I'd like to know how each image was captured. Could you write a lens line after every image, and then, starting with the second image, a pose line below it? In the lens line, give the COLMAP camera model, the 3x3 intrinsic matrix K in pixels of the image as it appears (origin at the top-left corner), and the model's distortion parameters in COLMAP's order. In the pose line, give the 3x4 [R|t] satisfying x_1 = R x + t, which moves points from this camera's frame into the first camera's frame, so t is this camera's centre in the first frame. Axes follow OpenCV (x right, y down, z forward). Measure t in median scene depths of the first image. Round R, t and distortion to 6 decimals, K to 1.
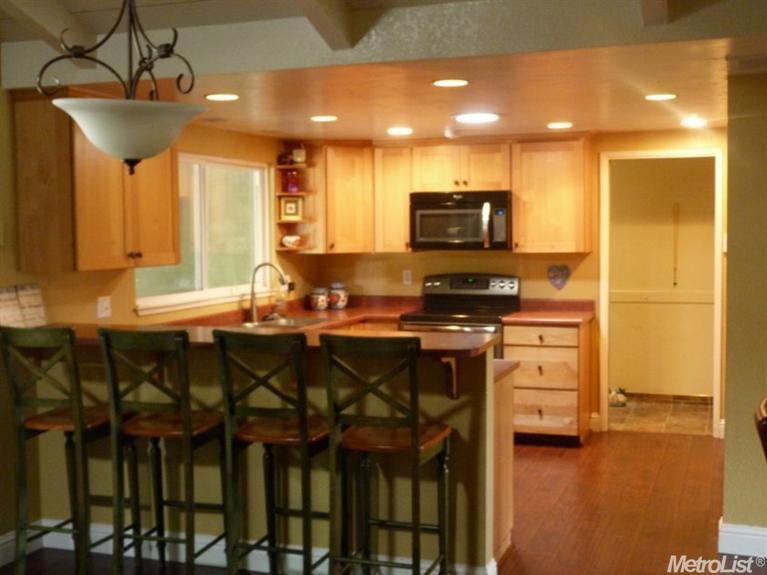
lens RADIAL K [[990.8, 0, 383.5], [0, 990.8, 287.5], [0, 0, 1]] dist [-0.046226, 0.028888]
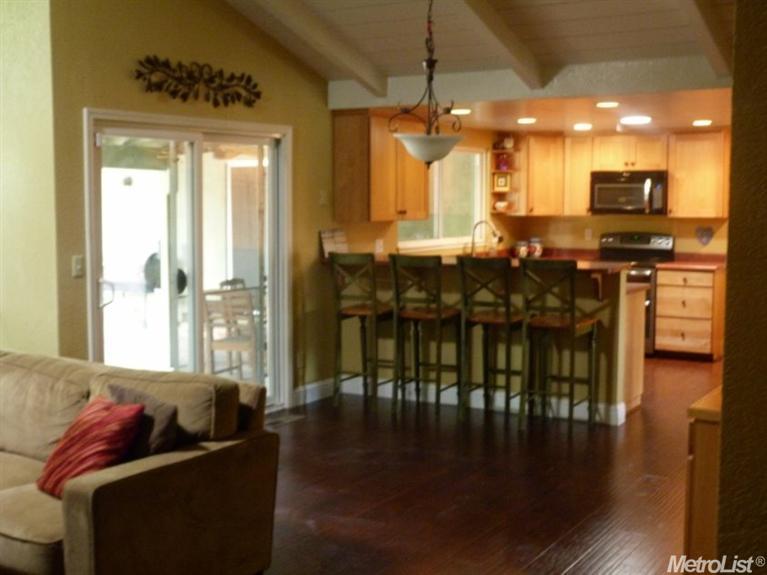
lens RADIAL K [[990.8, 0, 383.5], [0, 990.8, 287.5], [0, 0, 1]] dist [-0.046226, 0.028888]
pose [[0.978569, 0.029221, -0.203837, 0.031595], [-0.022762, 0.999164, 0.033956, 0.024671], [0.204659, -0.028588, 0.978416, -0.401416]]
